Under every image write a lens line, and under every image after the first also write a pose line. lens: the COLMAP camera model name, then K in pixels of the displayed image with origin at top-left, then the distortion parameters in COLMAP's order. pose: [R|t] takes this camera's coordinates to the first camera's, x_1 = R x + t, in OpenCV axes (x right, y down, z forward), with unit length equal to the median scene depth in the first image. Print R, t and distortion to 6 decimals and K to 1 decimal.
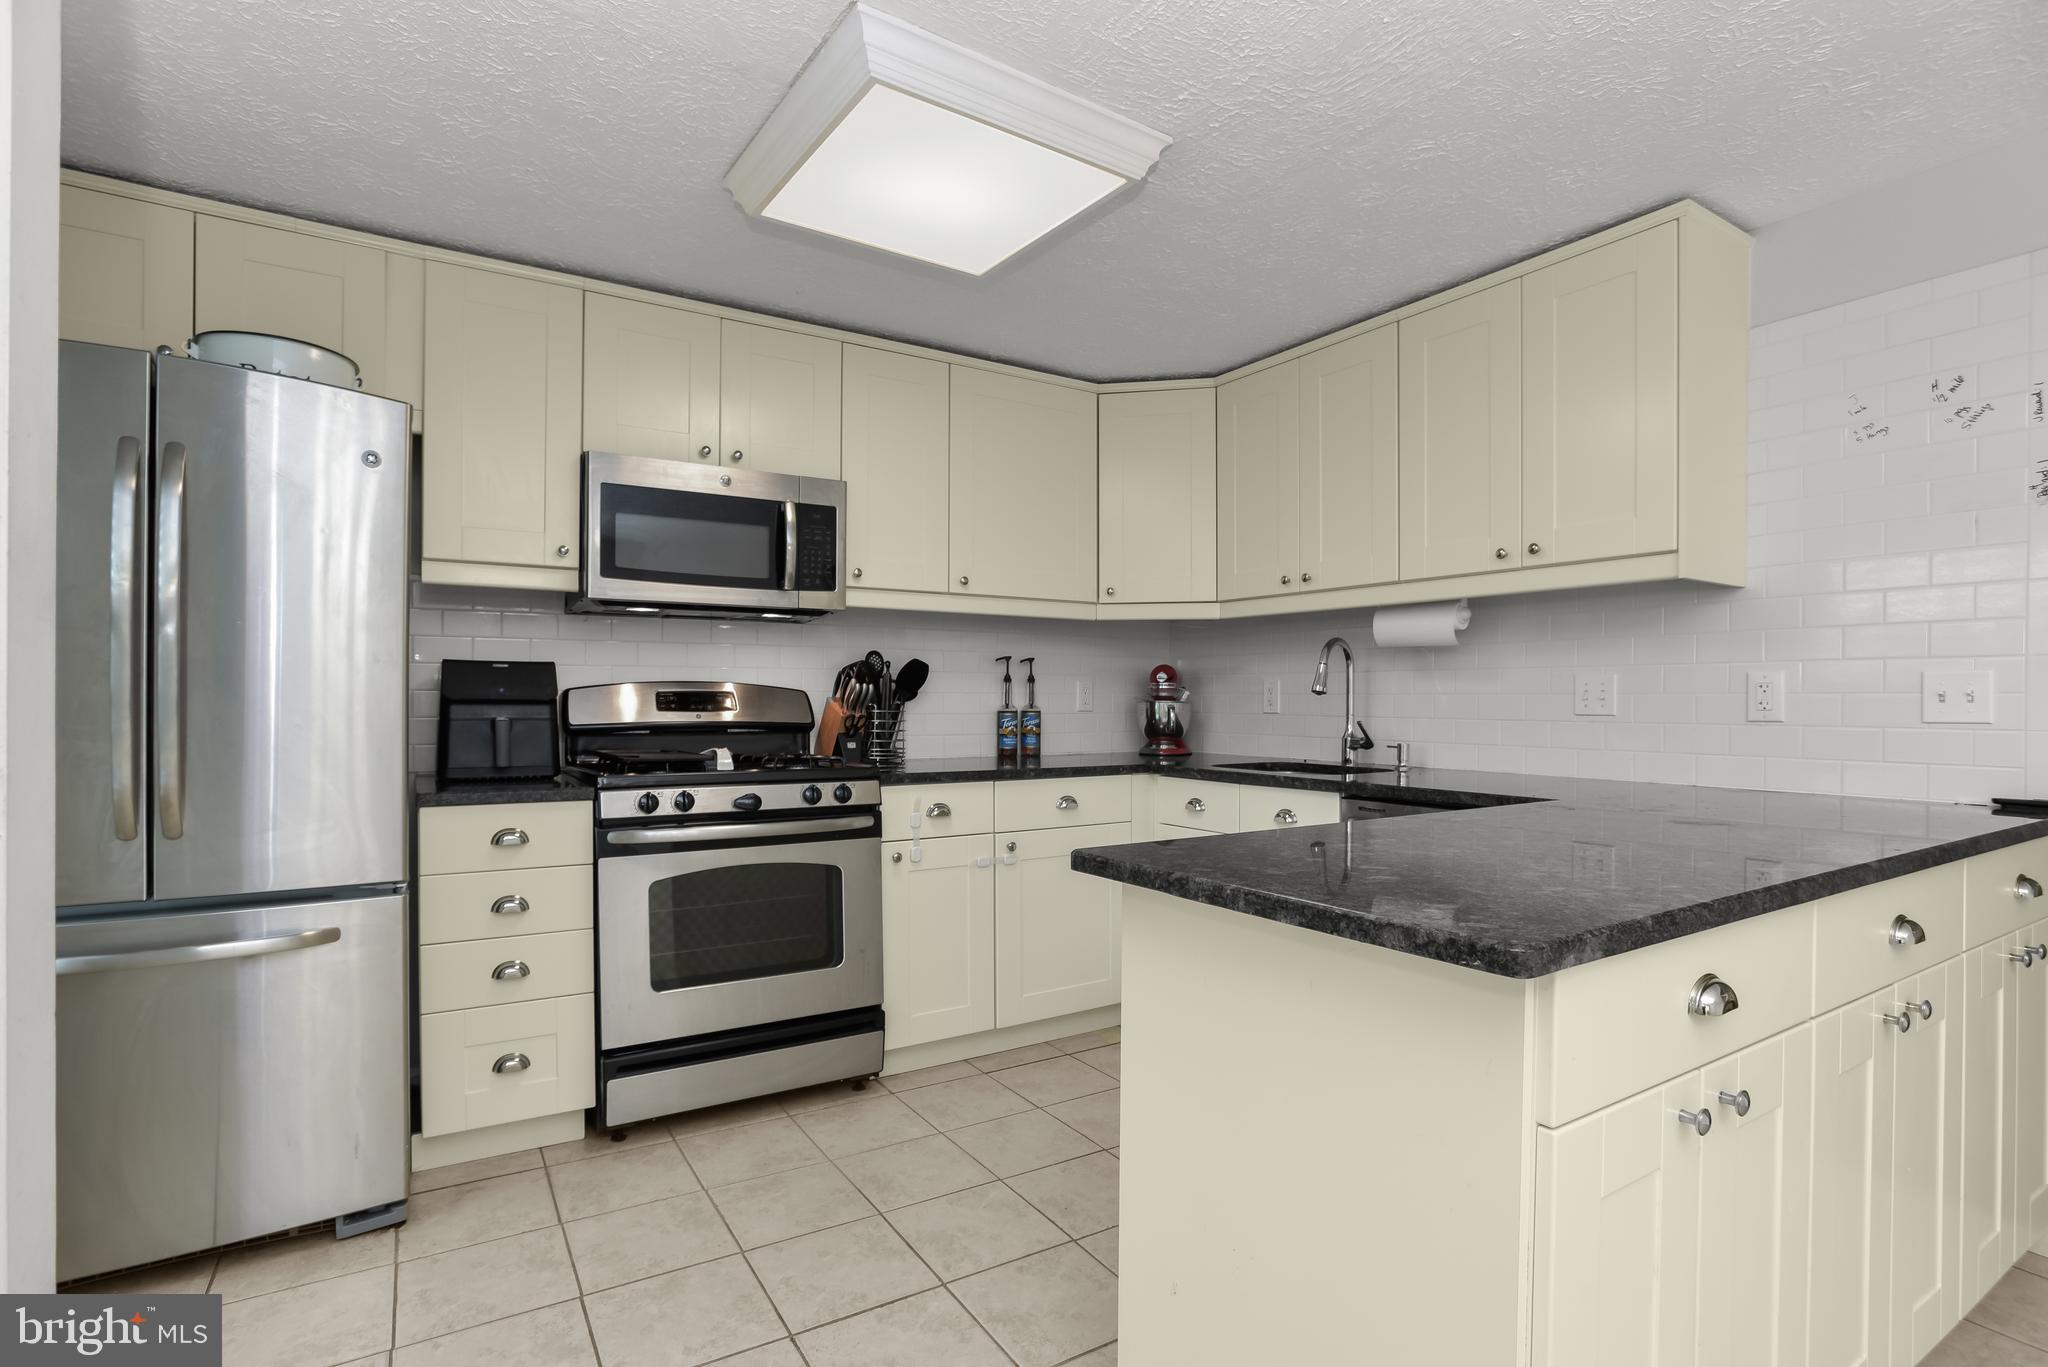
lens RADIAL K [[989.4, 0, 1024.0], [0, 989.4, 683.5], [0, 0, 1]] dist [-0.031701, 0.000392]
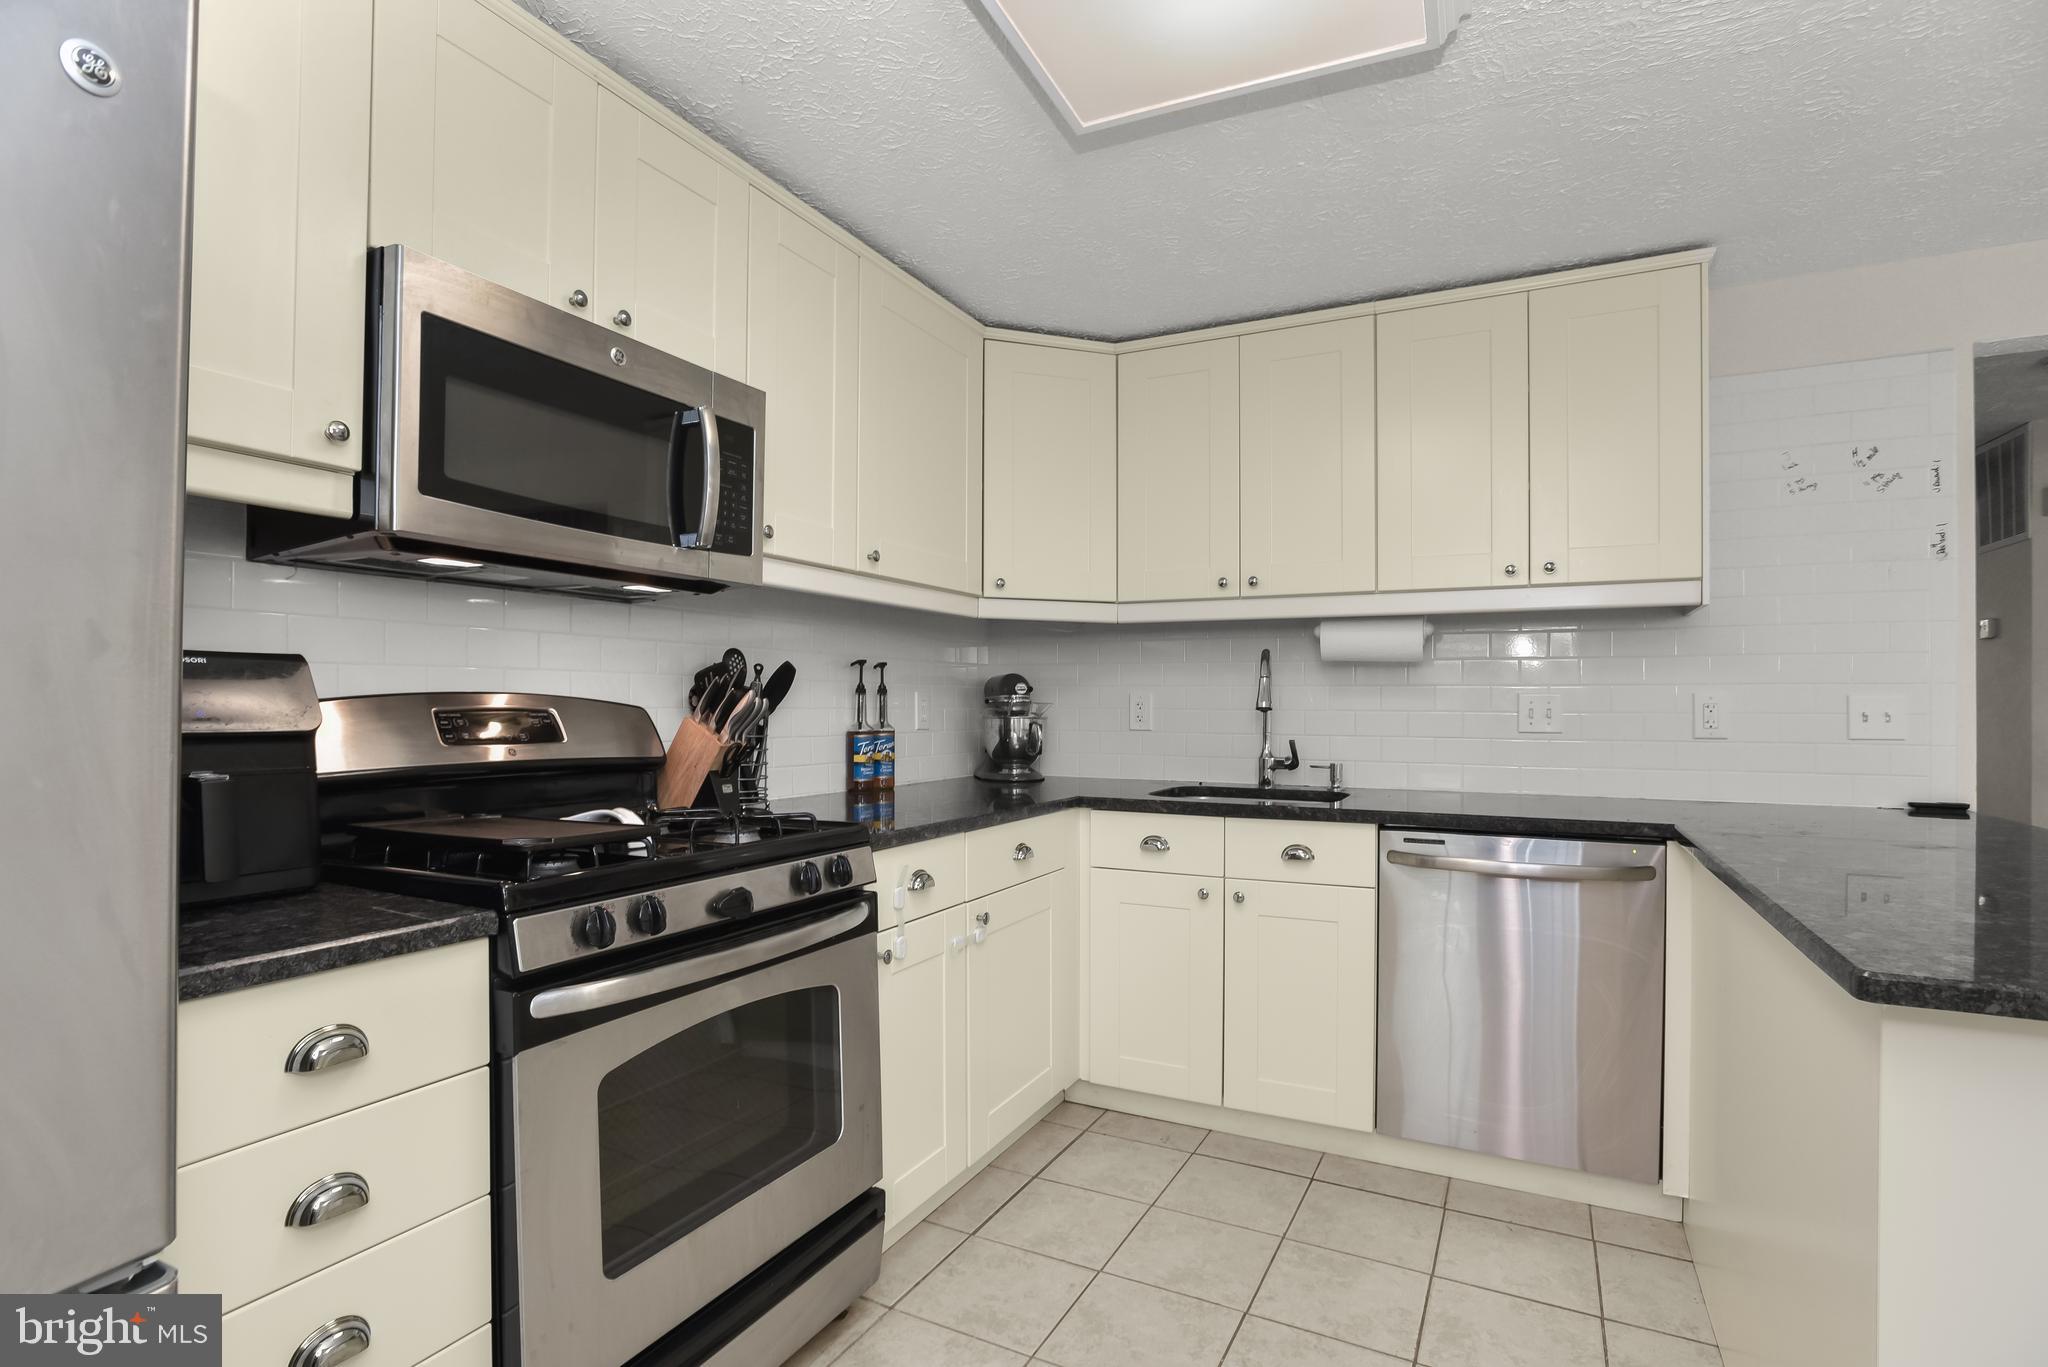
lens RADIAL K [[989.4, 0, 1024.0], [0, 989.4, 683.5], [0, 0, 1]] dist [-0.031701, 0.000392]
pose [[0.861104, 0.011340, 0.508302, -0.359267], [-0.009476, 0.999936, -0.006255, -0.006958], [-0.508340, 0.000569, 0.861156, 0.341033]]
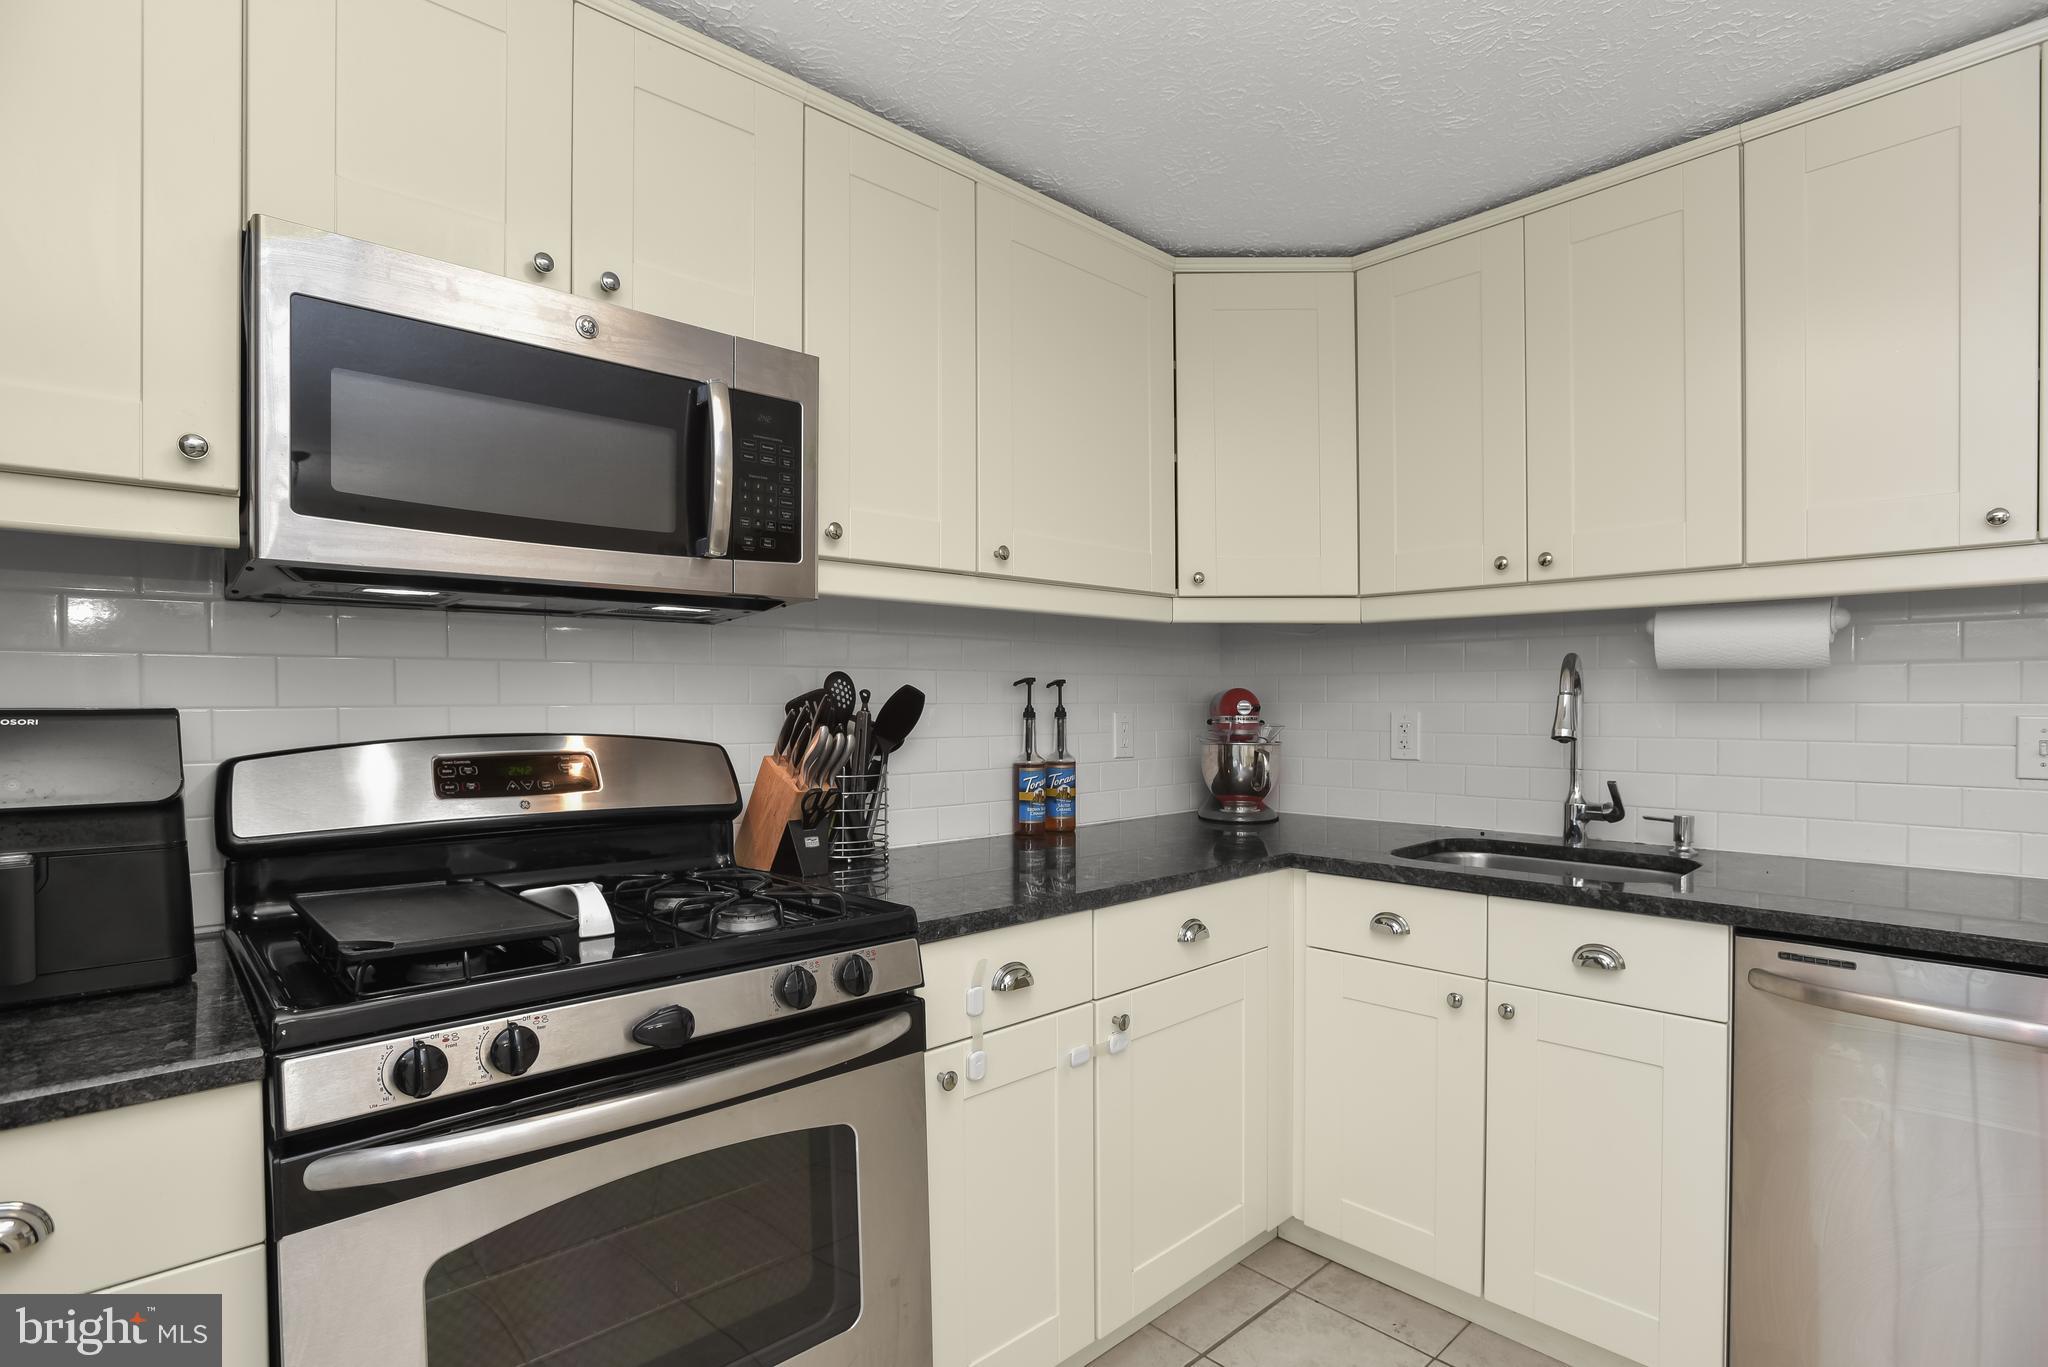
lens RADIAL K [[1005.1, 0, 1033.9], [0, 1005.1, 697.1], [0, 0, 1]] dist [-0.025582, 0.001068]
pose [[0.981007, -0.004767, 0.193914, -0.169386], [0.002847, 0.999944, 0.010178, -0.026526], [-0.193952, -0.009433, 0.980966, 0.441640]]
